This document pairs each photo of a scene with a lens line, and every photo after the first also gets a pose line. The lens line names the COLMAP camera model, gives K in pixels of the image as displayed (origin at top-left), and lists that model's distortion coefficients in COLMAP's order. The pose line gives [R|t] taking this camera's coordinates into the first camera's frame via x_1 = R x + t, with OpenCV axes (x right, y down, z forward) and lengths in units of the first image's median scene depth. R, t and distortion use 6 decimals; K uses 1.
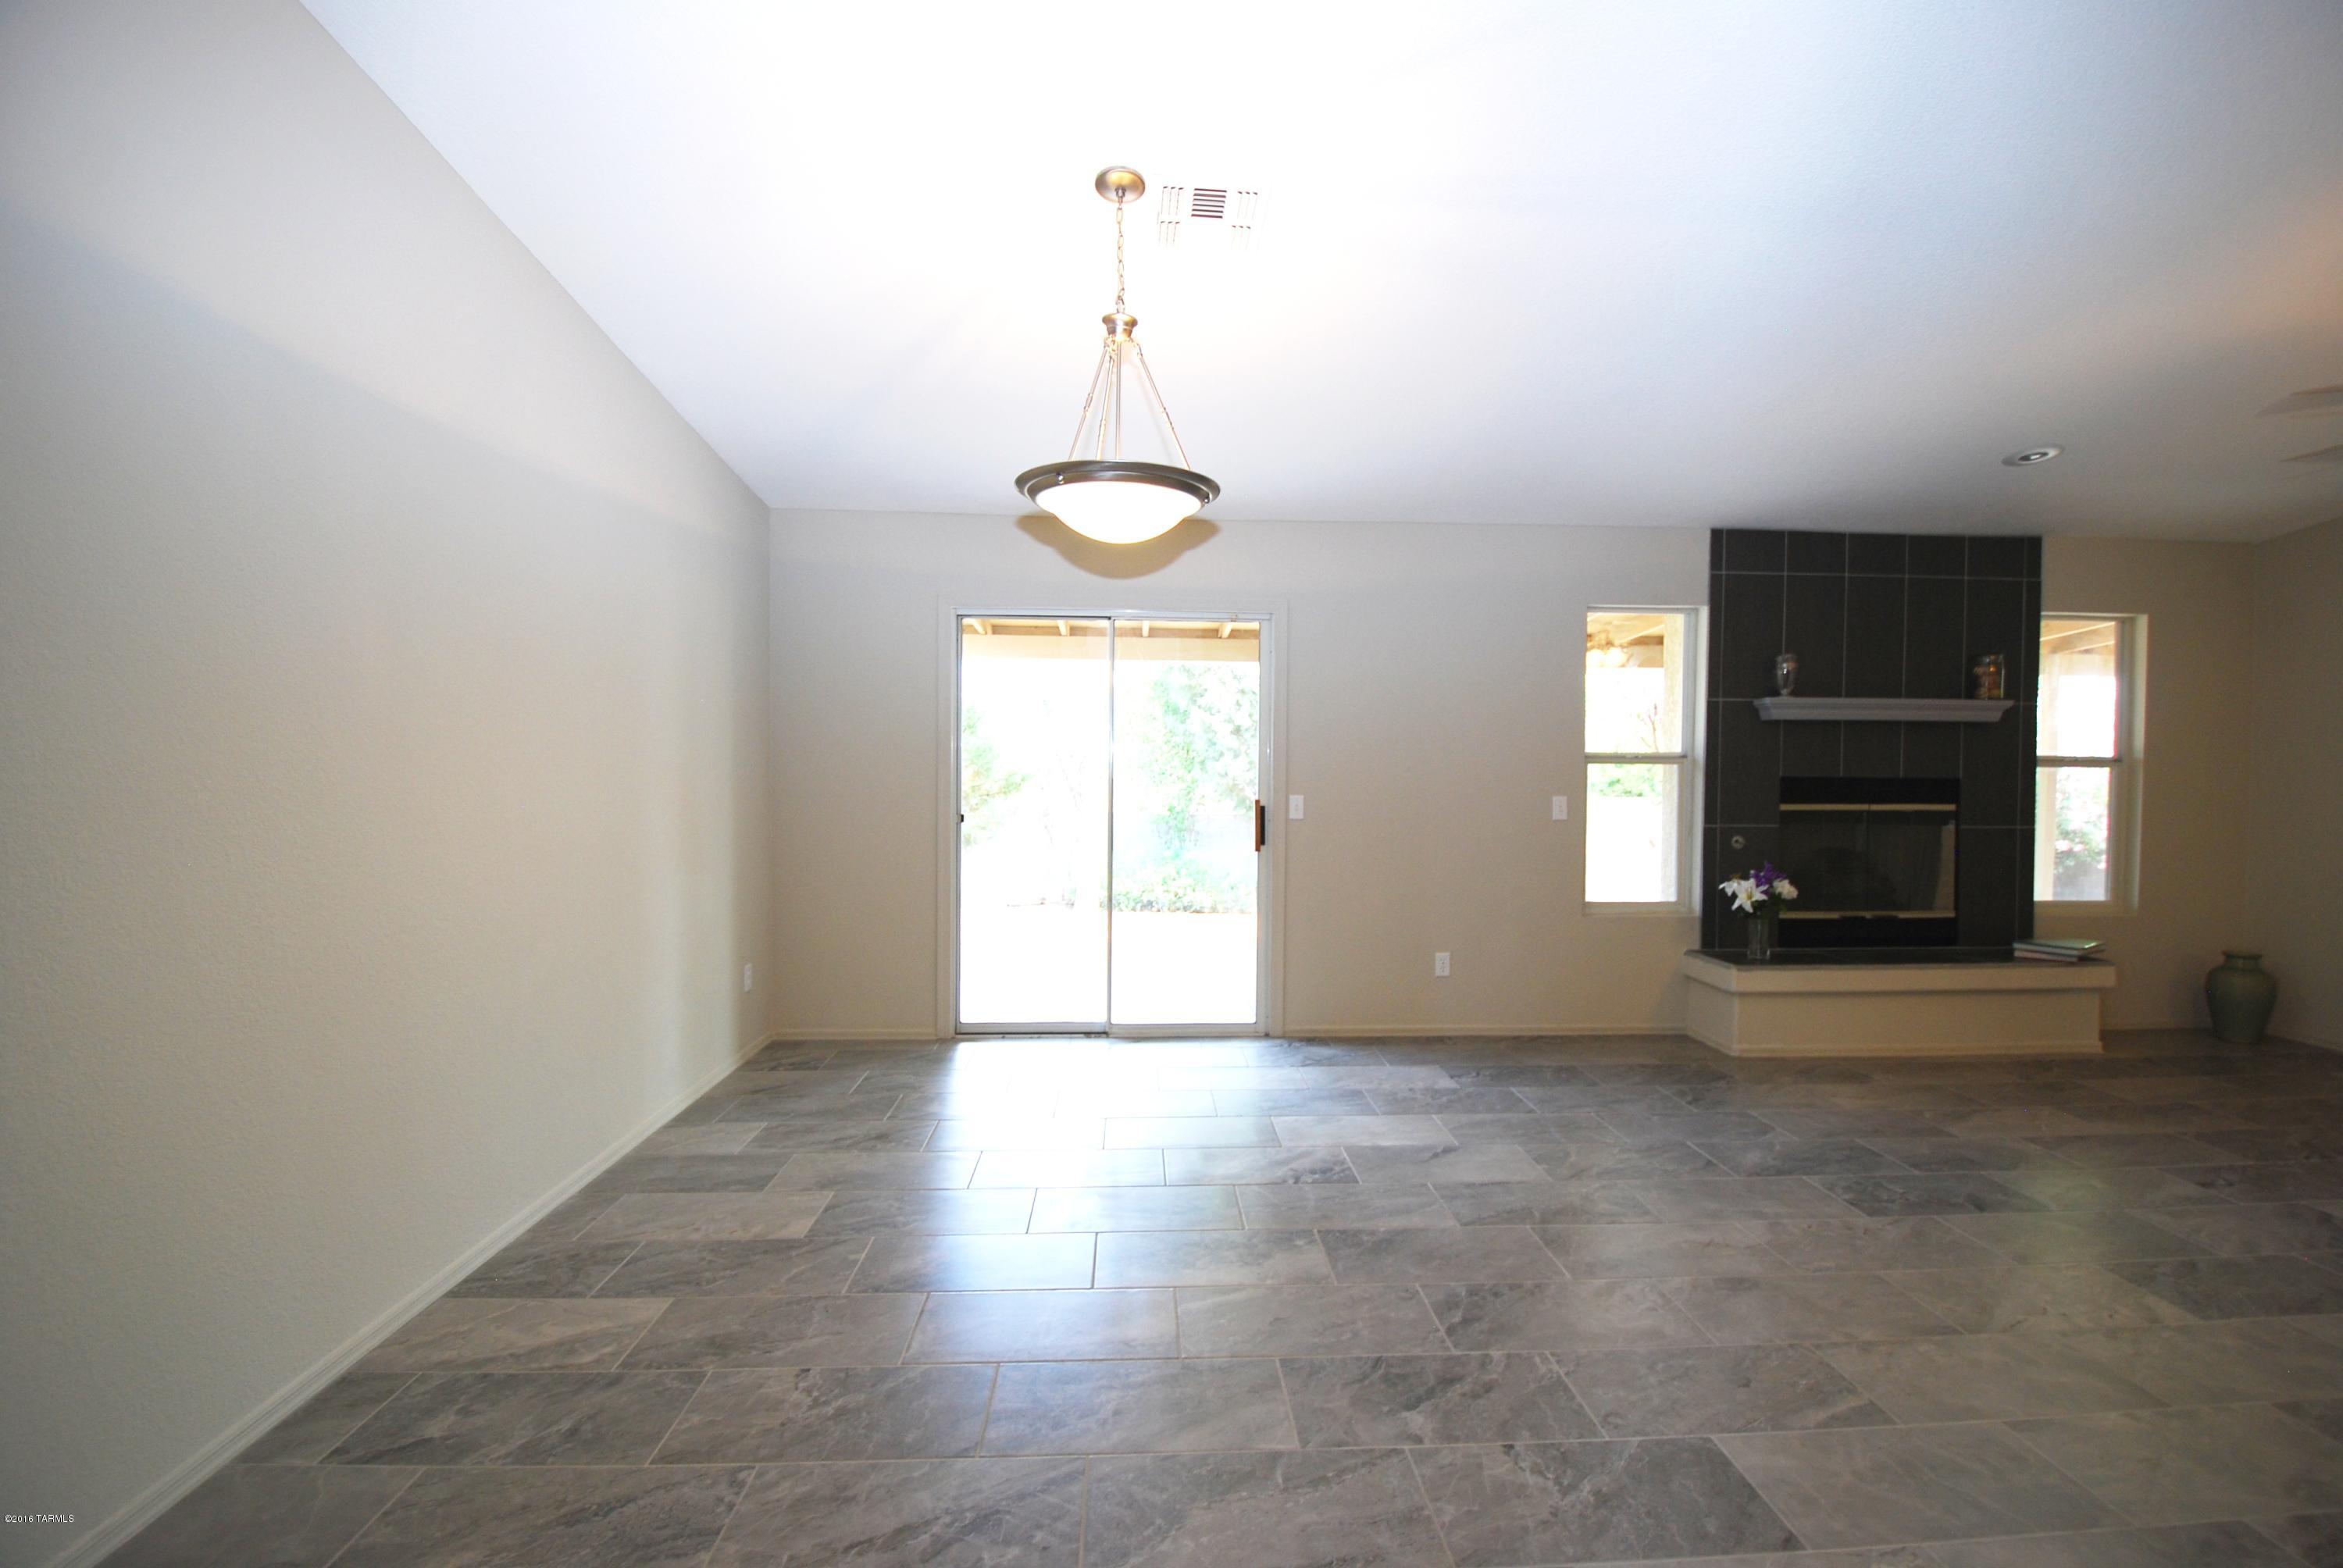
lens RADIAL K [[1052.0, 0, 1166.0], [0, 1052.0, 797.7], [0, 0, 1]] dist [-0.002654, -0.000576]
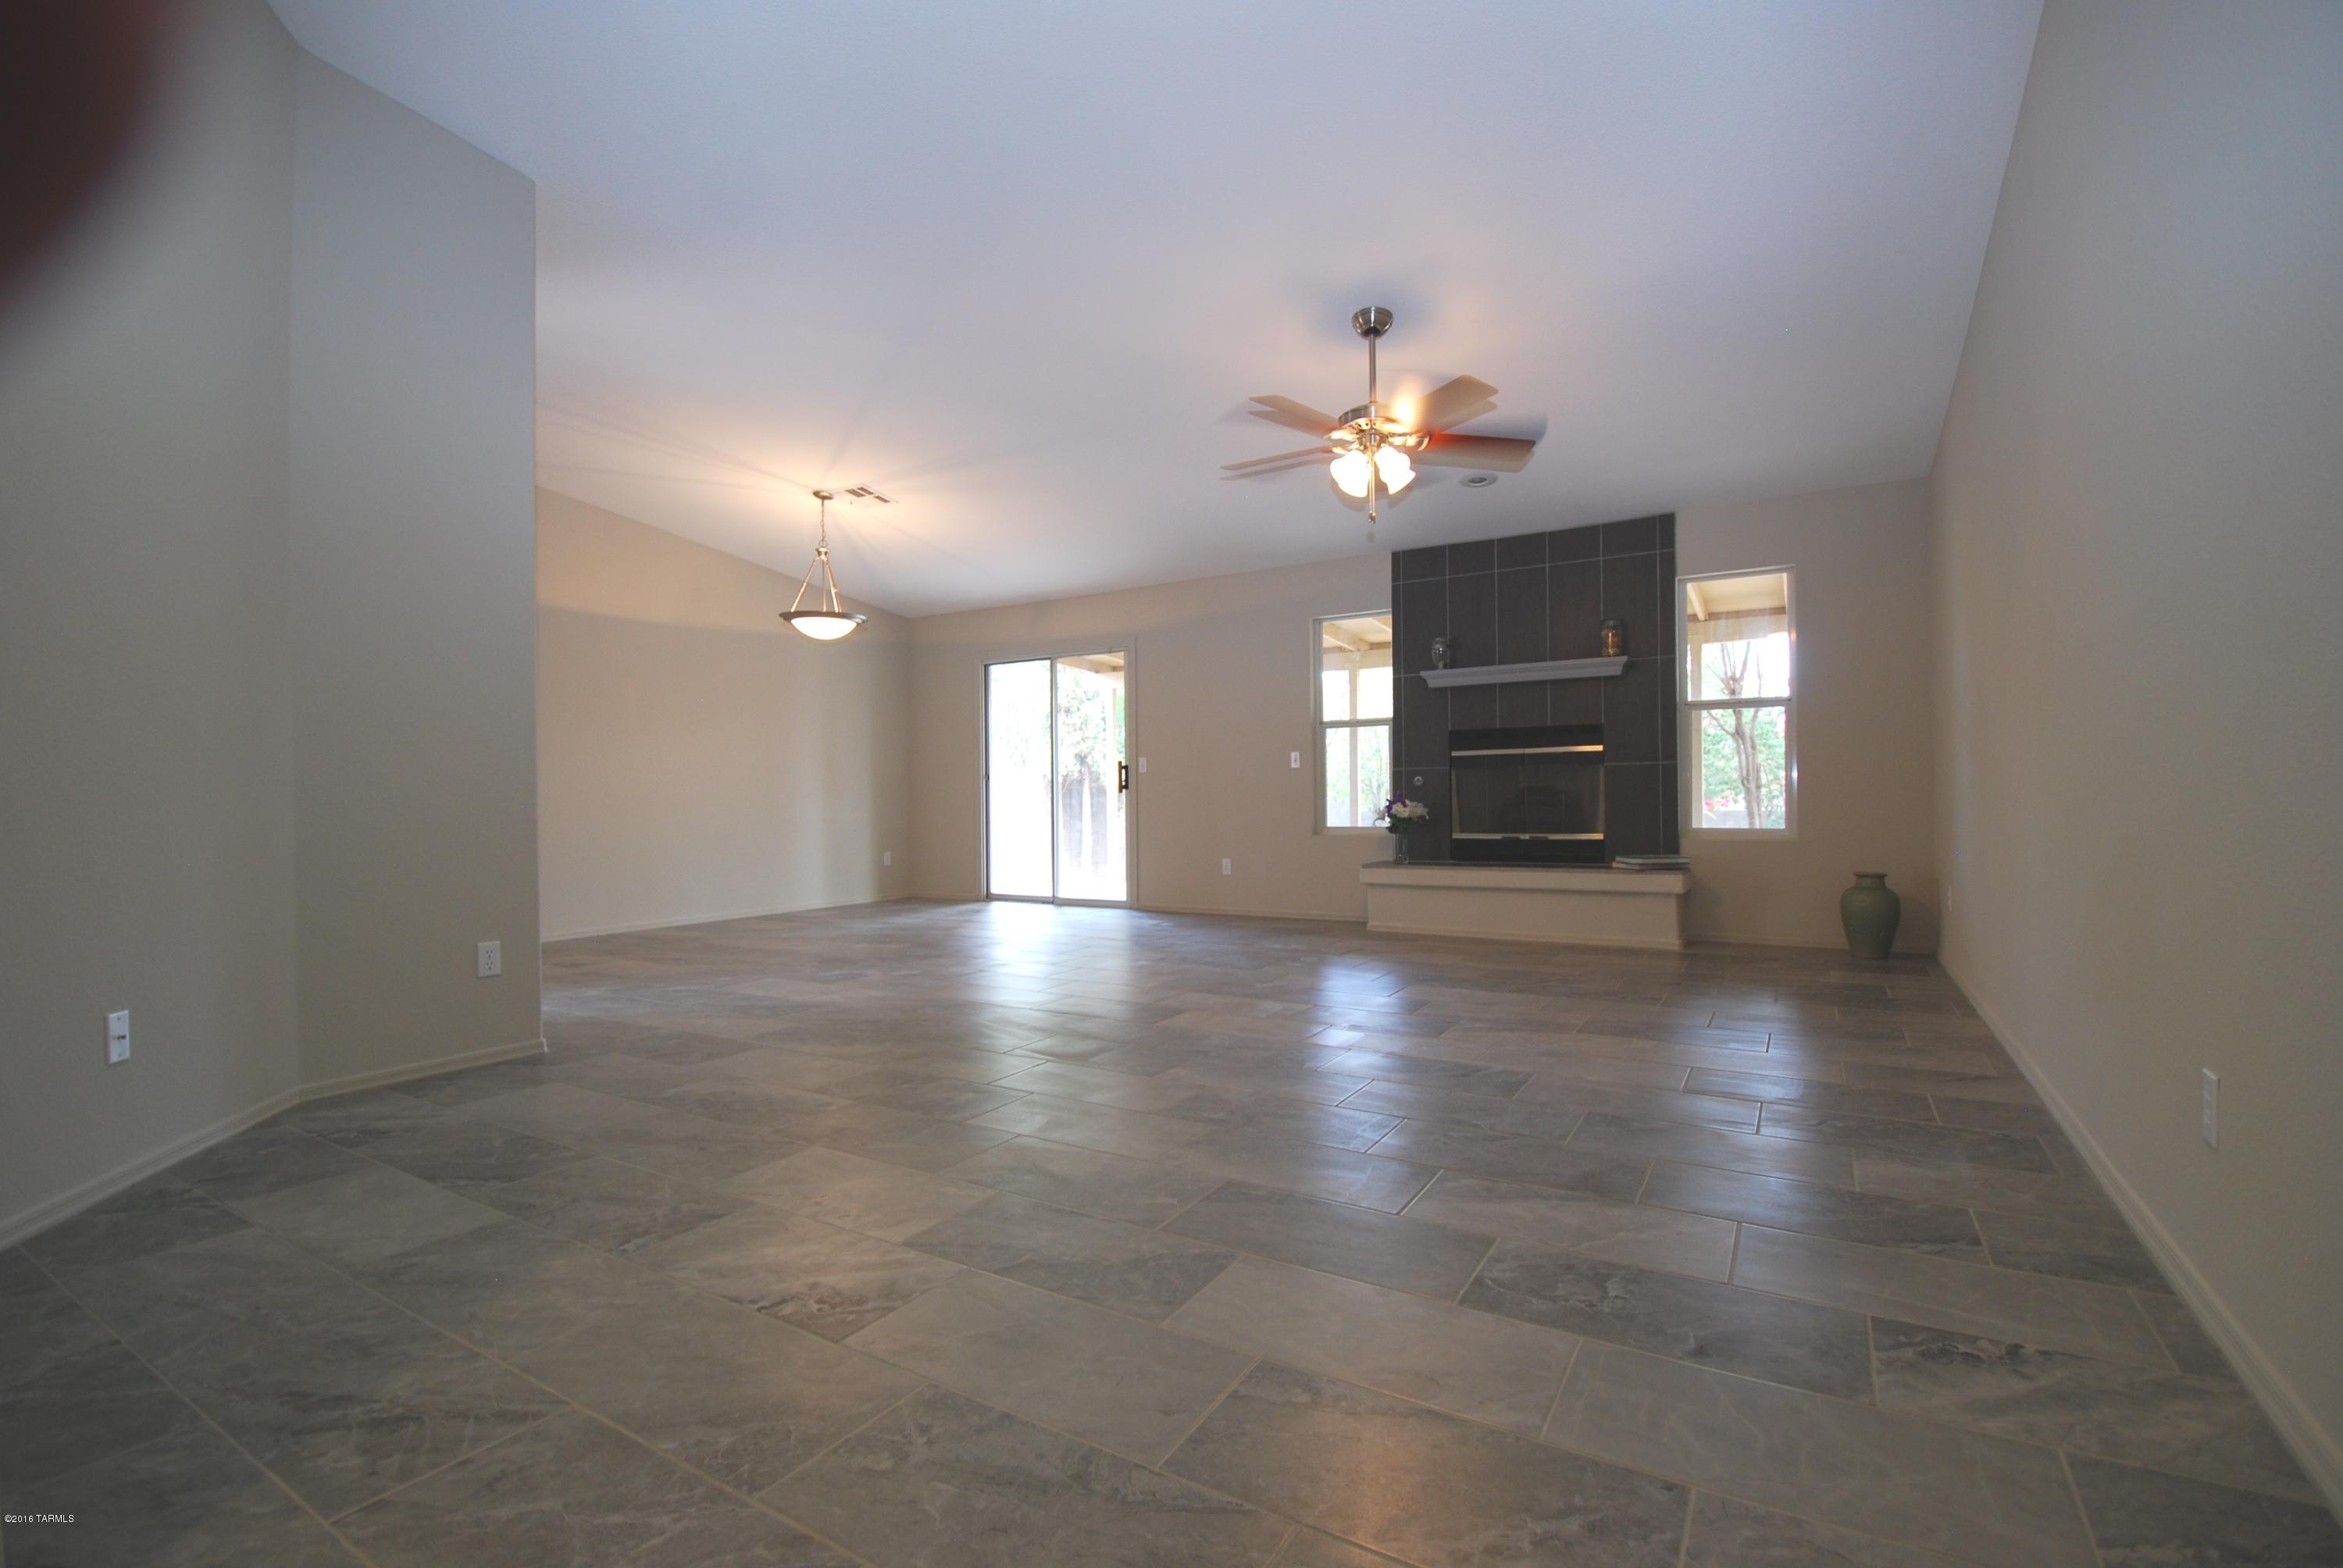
lens RADIAL K [[1052.0, 0, 1180.7], [0, 1052.0, 780.3], [0, 0, 1]] dist [-0.002654, -0.000576]
pose [[0.814953, -0.026576, -0.578917, 1.078063], [-0.004216, 0.998650, -0.051779, 0.112982], [0.579511, 0.044638, 0.813741, -0.262044]]
